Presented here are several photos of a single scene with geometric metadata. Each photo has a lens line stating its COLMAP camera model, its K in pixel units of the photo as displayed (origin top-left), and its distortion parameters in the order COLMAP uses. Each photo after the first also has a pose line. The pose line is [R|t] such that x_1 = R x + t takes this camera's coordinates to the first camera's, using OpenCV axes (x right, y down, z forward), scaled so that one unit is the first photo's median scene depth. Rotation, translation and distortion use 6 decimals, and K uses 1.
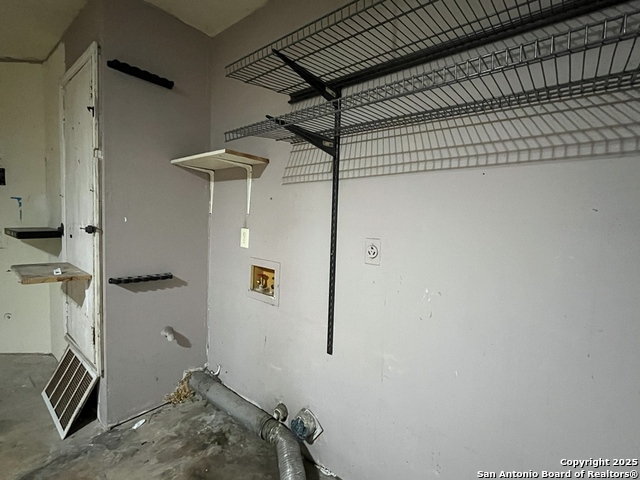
lens RADIAL K [[300.2, 0, 319.2], [0, 300.2, 237.9], [0, 0, 1]] dist [-0.001187, -0.000604]
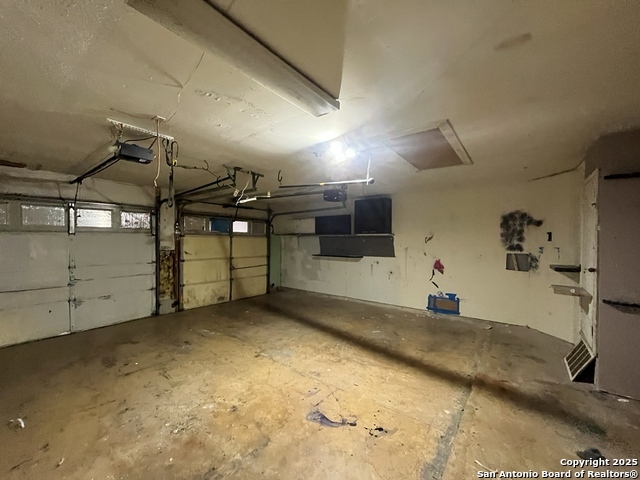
lens RADIAL K [[258.4, 0, 319.6], [0, 258.4, 240.6], [0, 0, 1]] dist [-0.002547, -0.000307]
pose [[0.019986, -0.032405, -0.999275, 0.702523], [-0.074275, 0.996665, -0.033806, -0.028211], [0.997037, 0.074897, 0.017513, -0.622088]]
